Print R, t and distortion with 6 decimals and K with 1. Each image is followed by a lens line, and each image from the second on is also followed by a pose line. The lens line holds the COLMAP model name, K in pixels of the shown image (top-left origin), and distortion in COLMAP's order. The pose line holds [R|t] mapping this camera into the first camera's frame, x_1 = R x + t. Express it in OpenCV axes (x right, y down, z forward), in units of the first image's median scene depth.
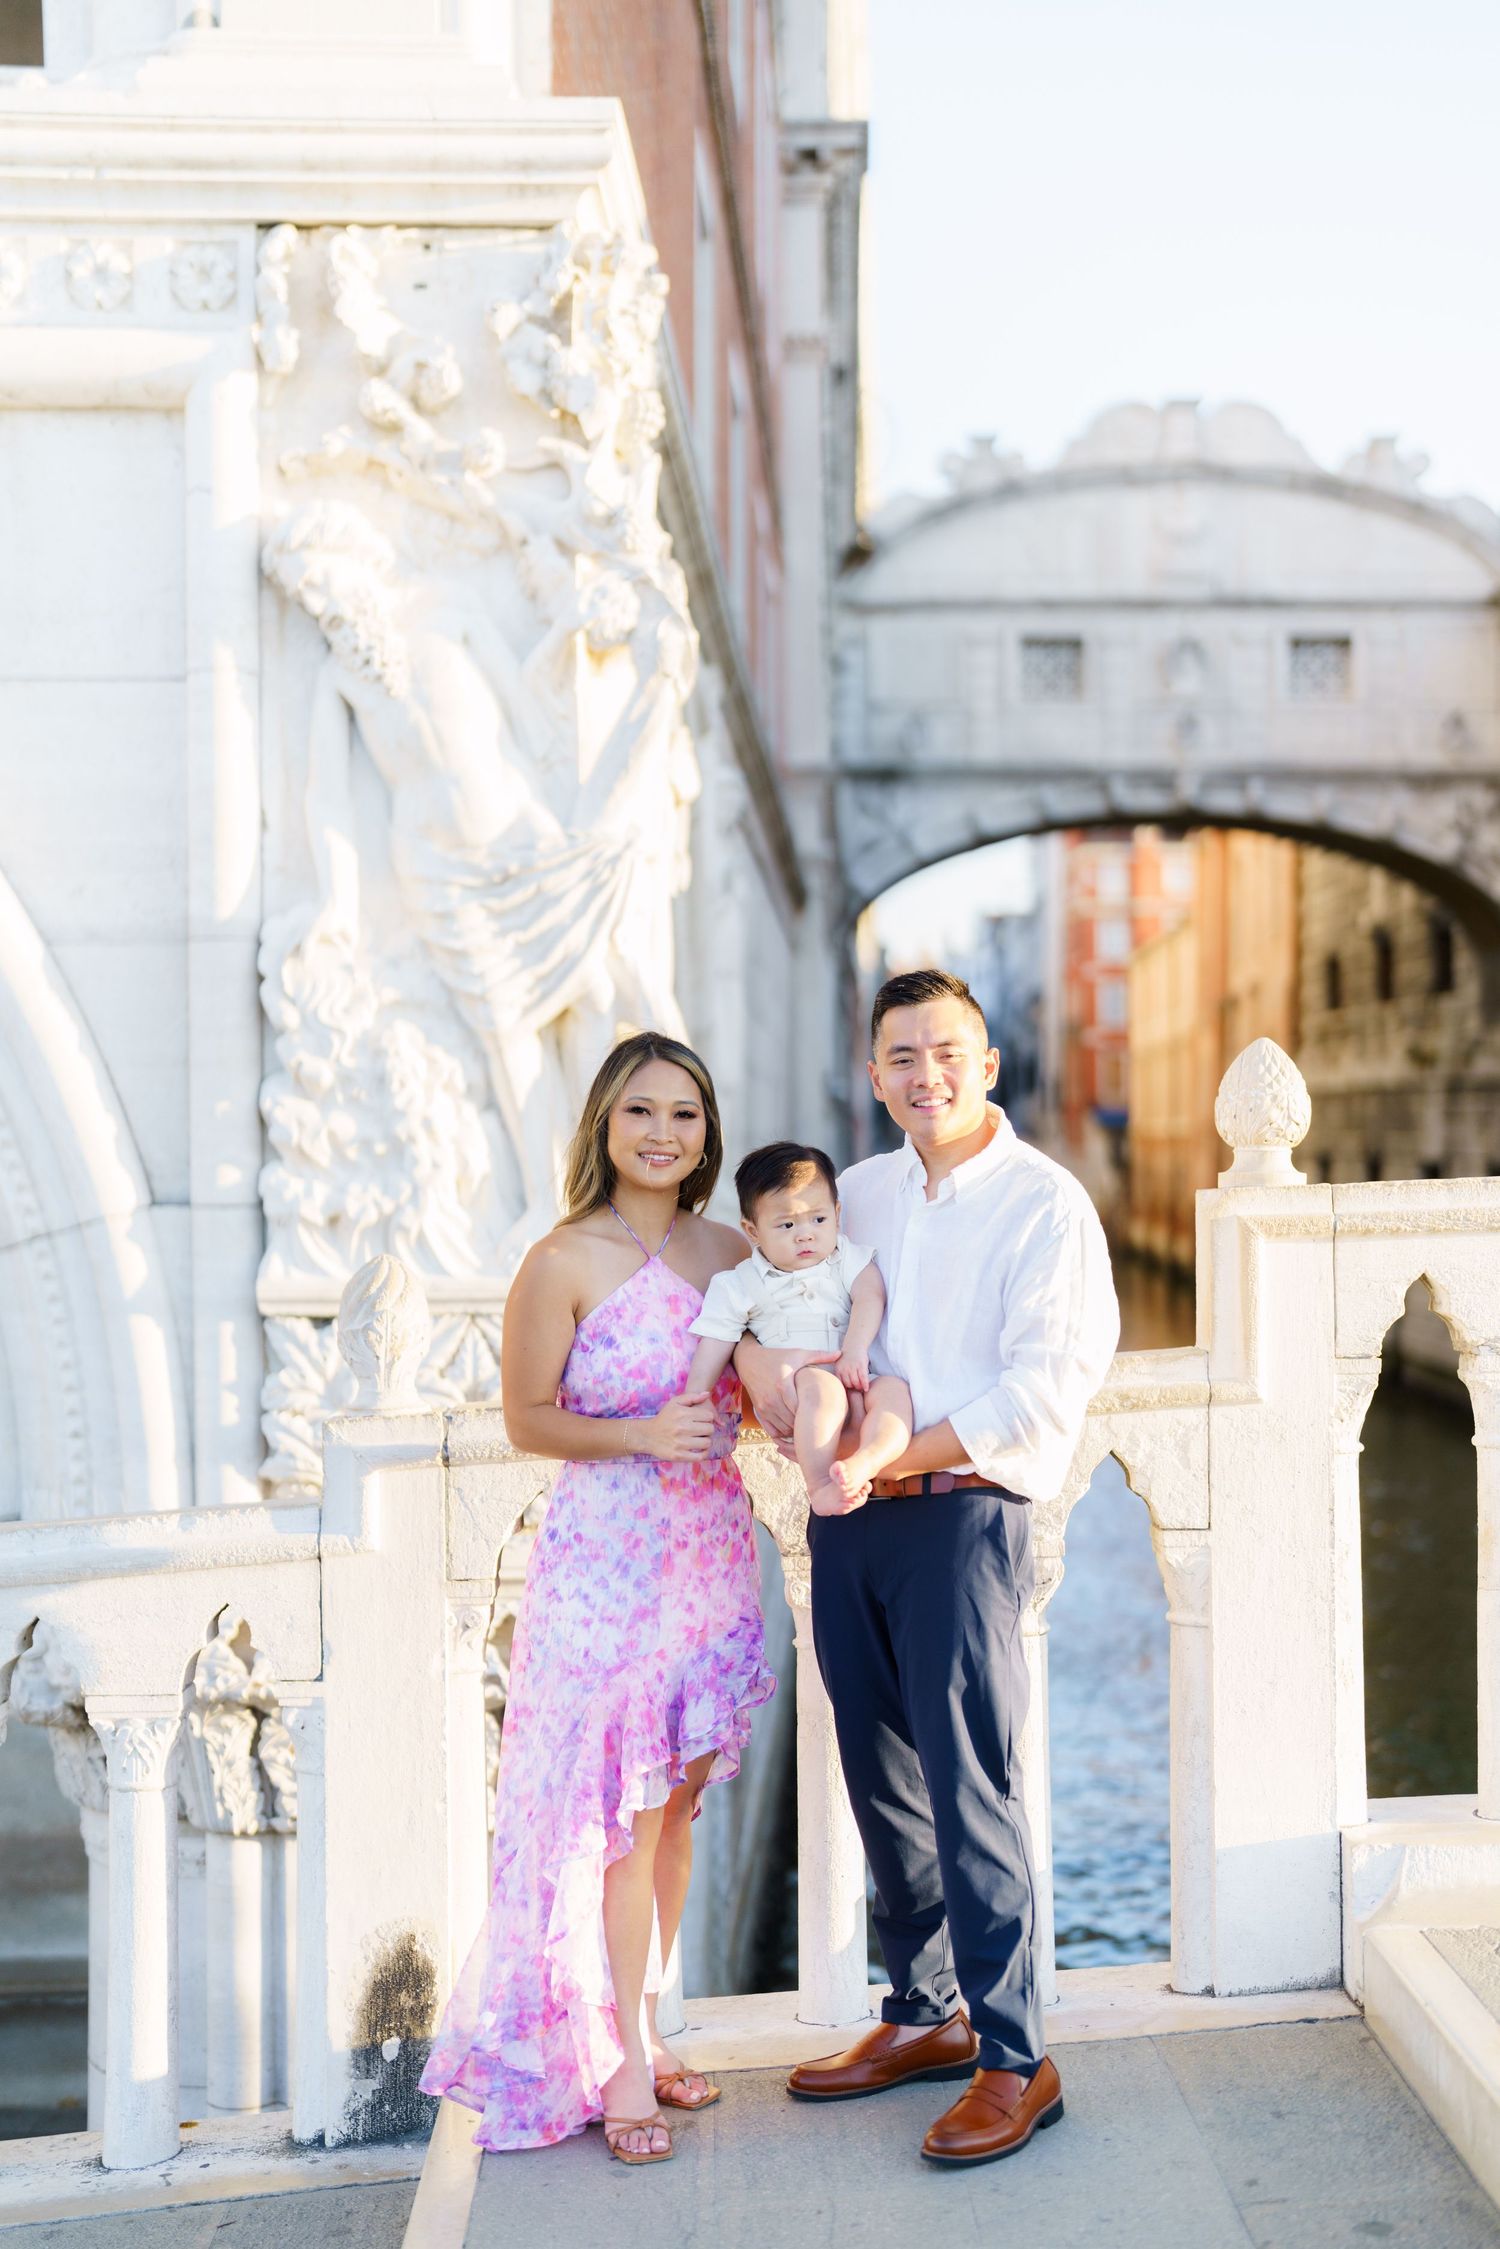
lens RADIAL K [[3159.2, 0, 745.4], [0, 3159.2, 1136.2], [0, 0, 1]] dist [-0.147153, 1.088396]
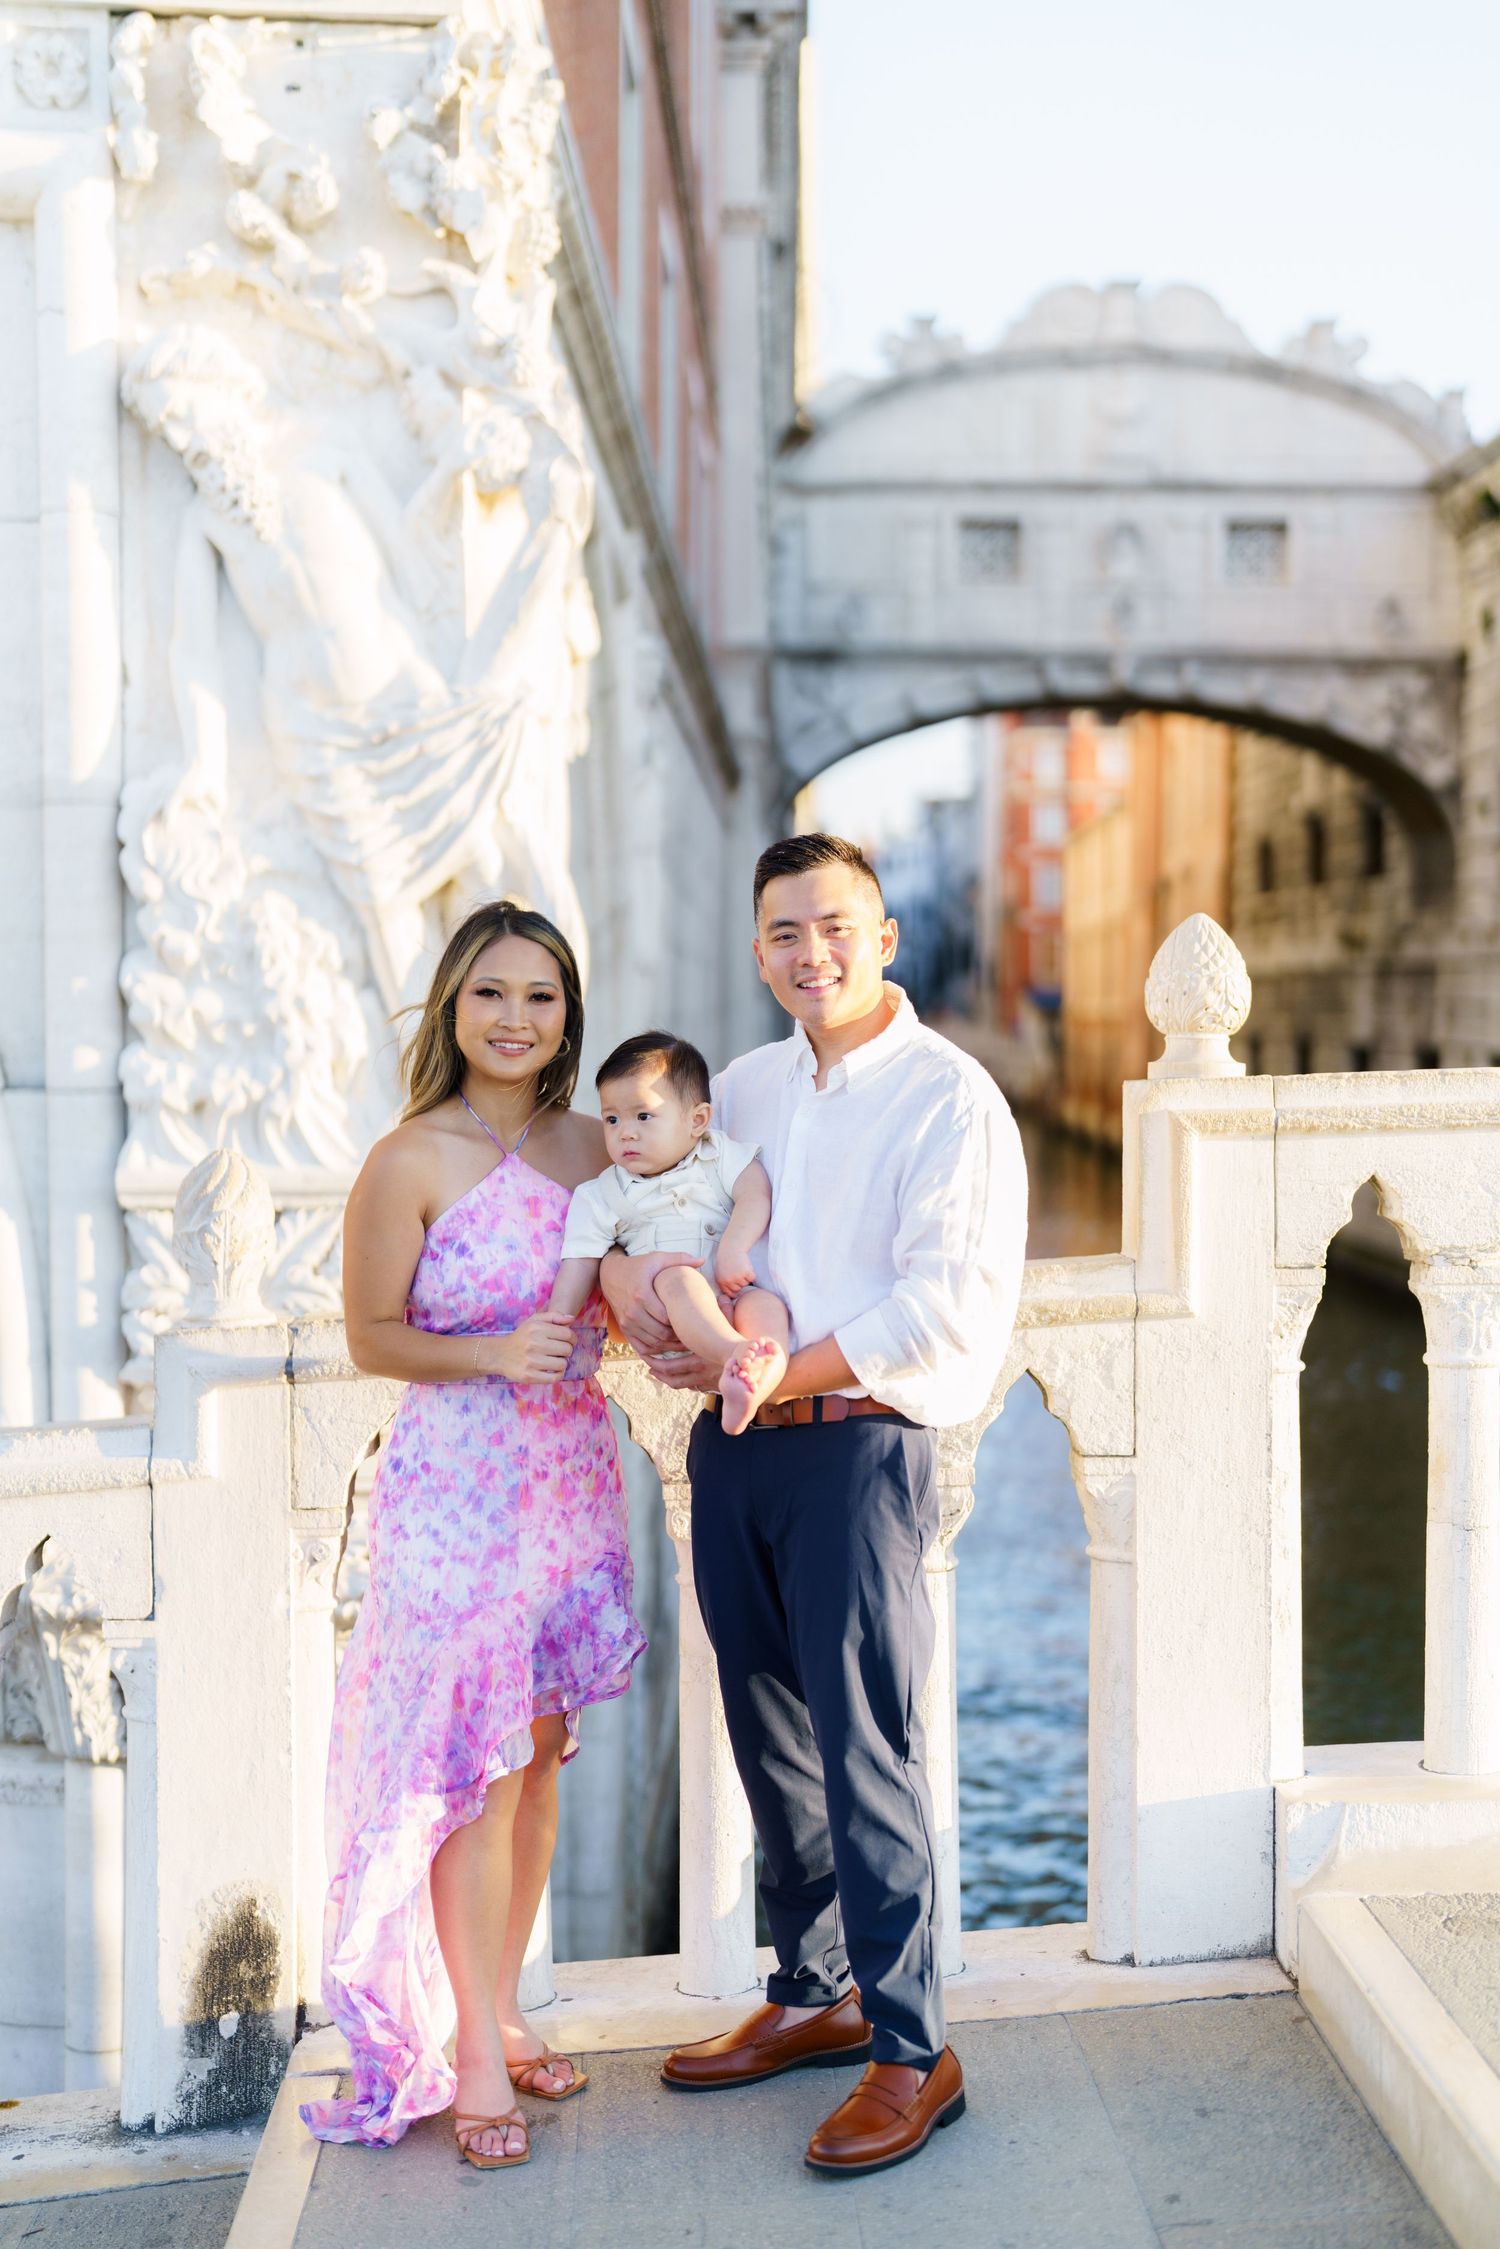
lens RADIAL K [[3091.8, 0, 748.3], [0, 3091.8, 1119.7], [0, 0, 1]] dist [-0.144513, 1.069748]
pose [[0.999799, 0.005082, 0.019409, 0.013700], [-0.005738, 0.999409, 0.033899, -0.001092], [-0.019225, -0.034004, 0.999237, 0.087626]]
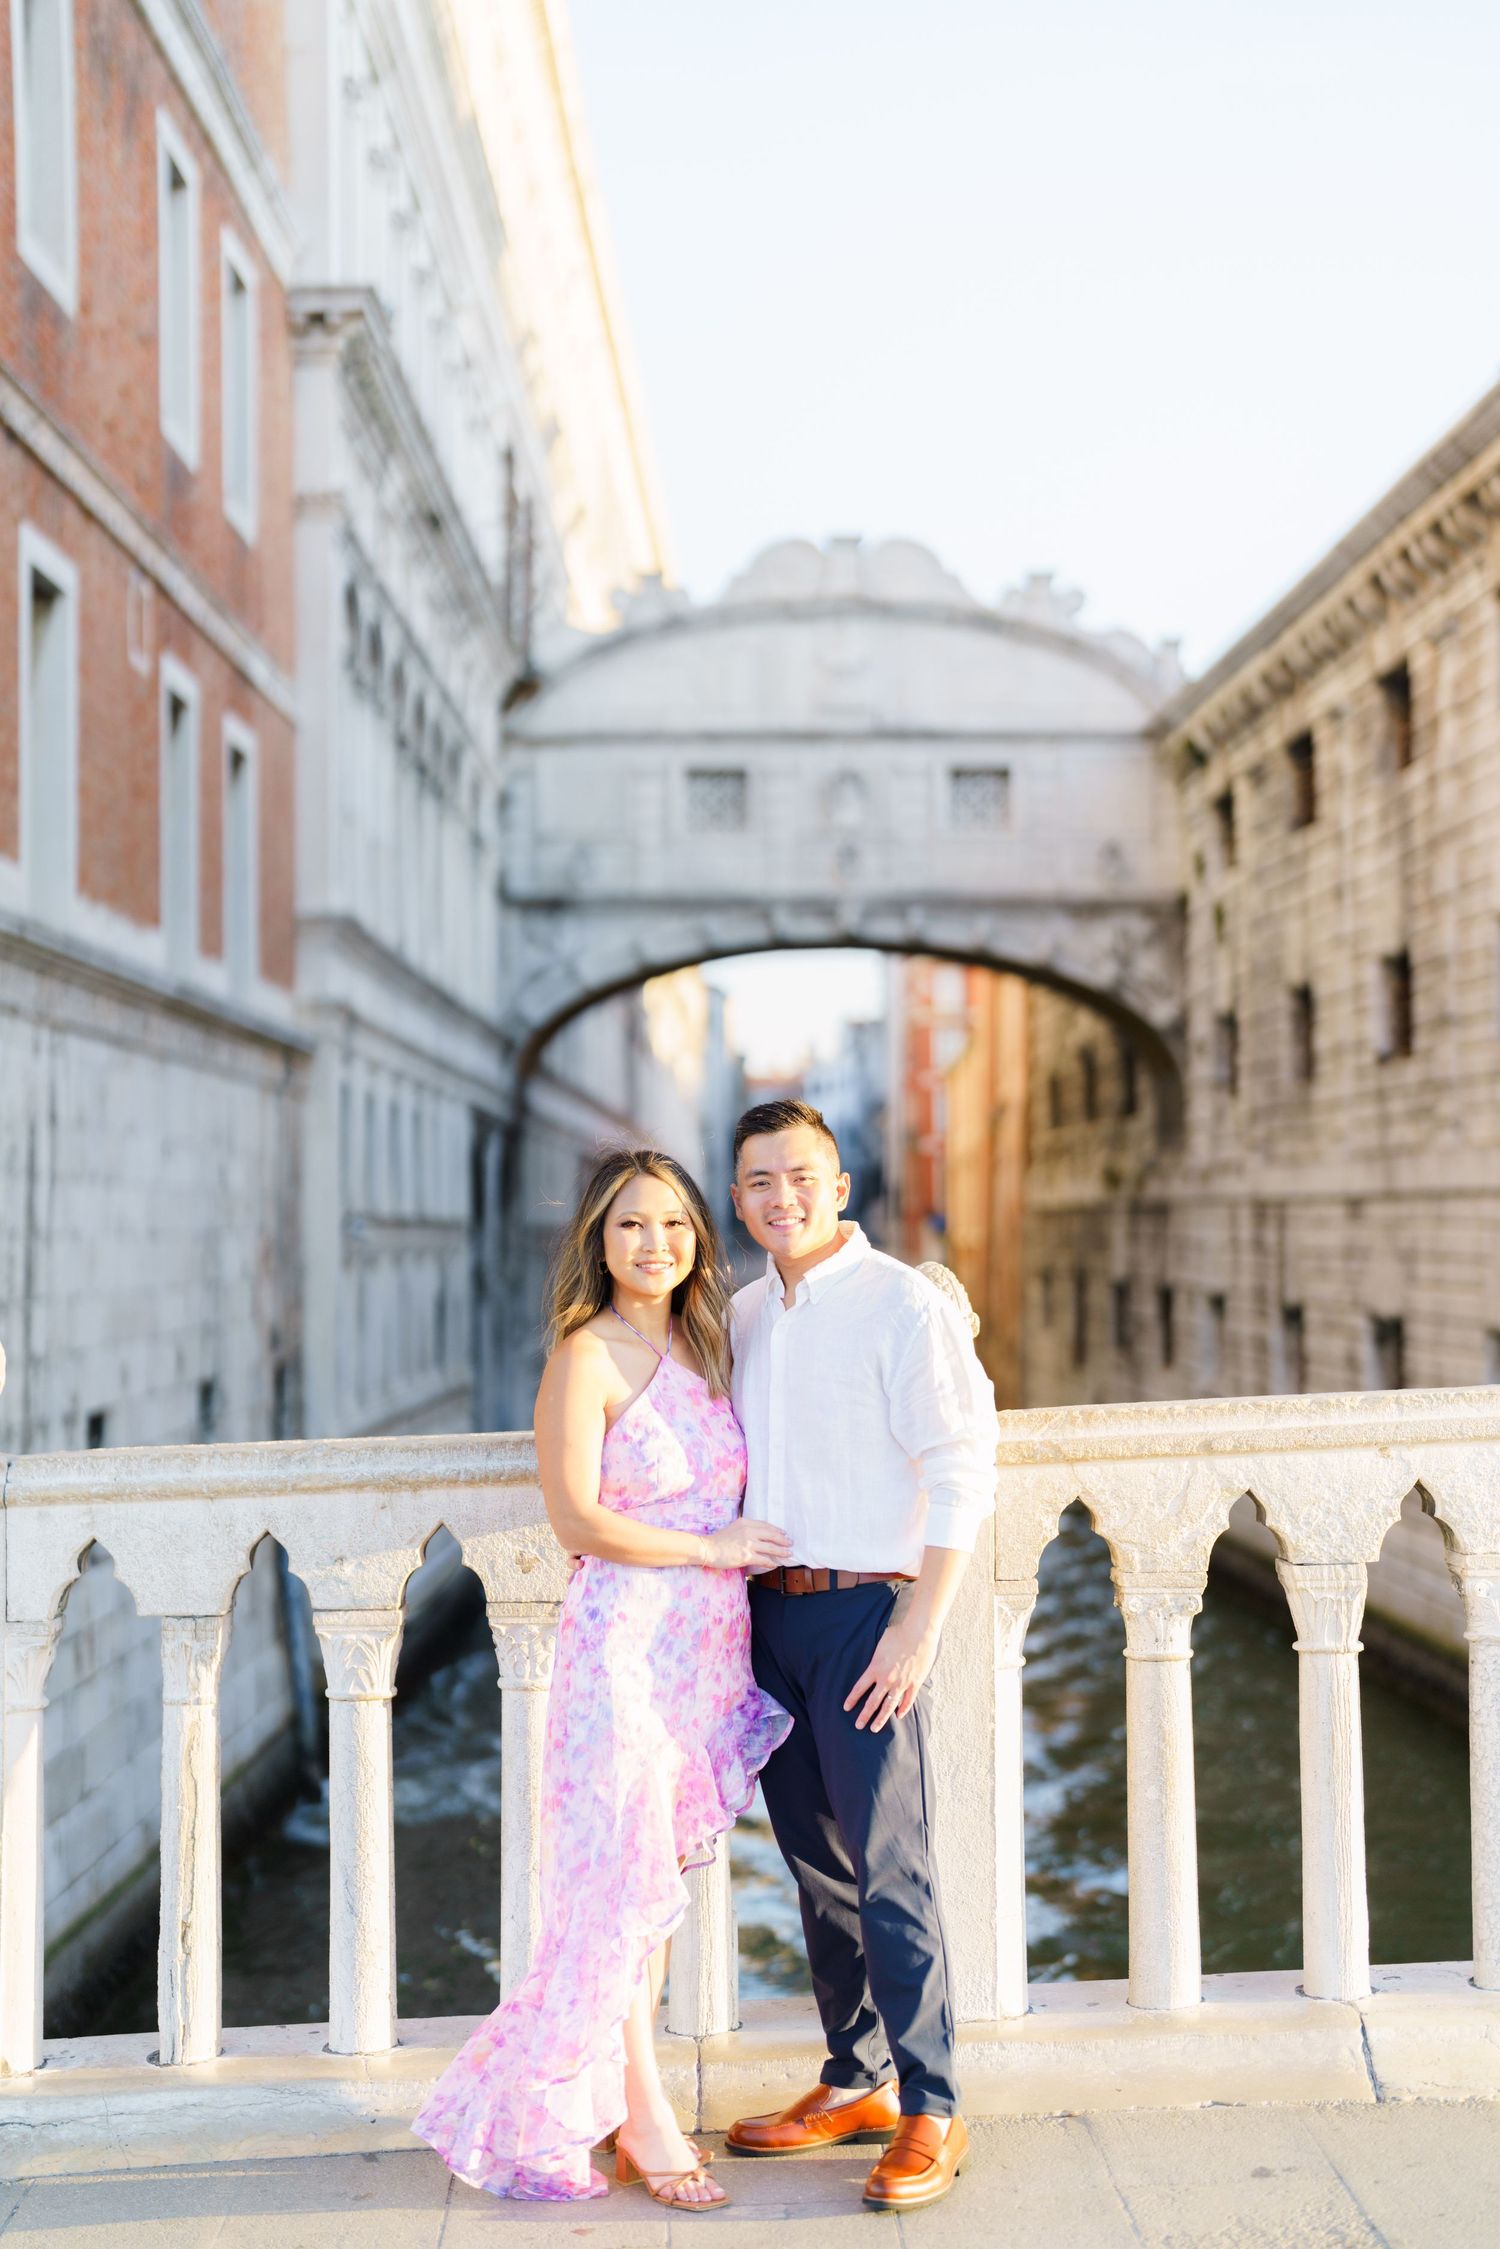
lens RADIAL K [[3140.9, 0, 746.5], [0, 3140.9, 1118.3], [0, 0, 1]] dist [-0.145720, 1.070379]
pose [[0.999859, -0.002228, 0.016632, 0.556854], [0.002838, 0.999320, -0.036751, -0.053364], [-0.016538, 0.036793, 0.999186, -0.040015]]
